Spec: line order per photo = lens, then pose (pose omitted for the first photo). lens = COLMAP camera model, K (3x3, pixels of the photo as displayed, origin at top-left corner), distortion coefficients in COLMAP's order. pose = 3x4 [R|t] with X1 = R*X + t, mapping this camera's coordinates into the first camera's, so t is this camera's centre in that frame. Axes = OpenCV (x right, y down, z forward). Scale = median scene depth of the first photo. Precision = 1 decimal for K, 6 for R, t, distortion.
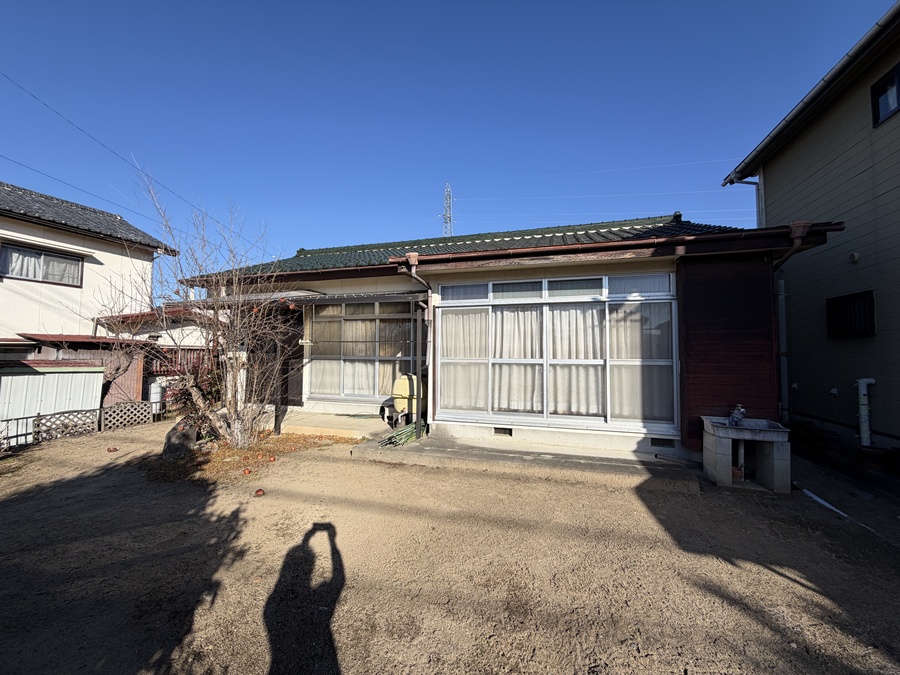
lens RADIAL K [[364.1, 0, 449.0], [0, 364.1, 335.2], [0, 0, 1]] dist [-0.003799, 0.001309]
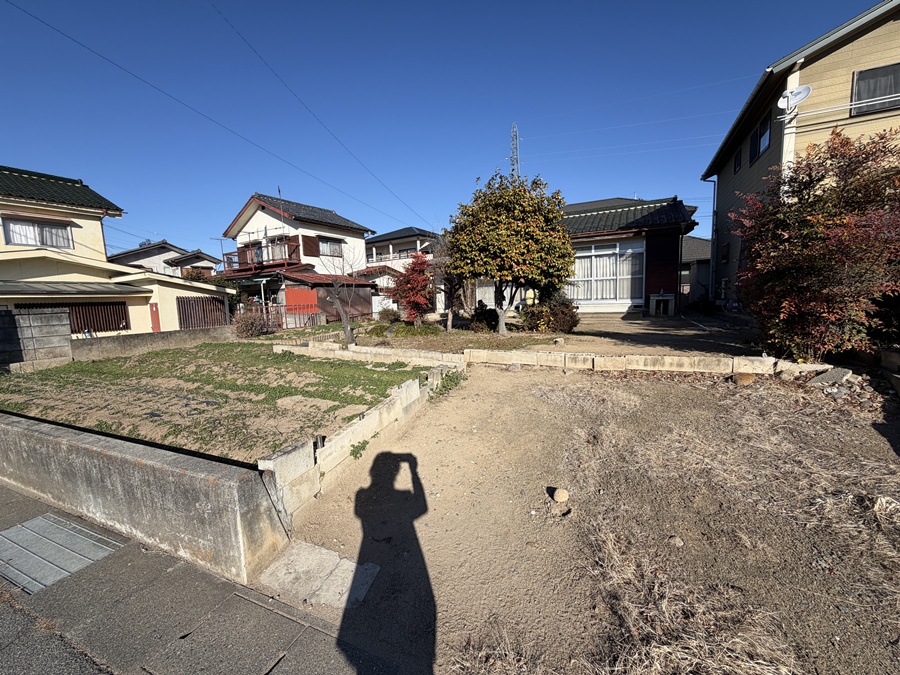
lens RADIAL K [[364.1, 0, 449.2], [0, 364.1, 338.8], [0, 0, 1]] dist [-0.003799, 0.001309]
pose [[0.984471, -0.022617, -0.174085, -0.283962], [0.050961, 0.985781, 0.160121, 0.027443], [0.167988, -0.166506, 0.971625, -1.674680]]
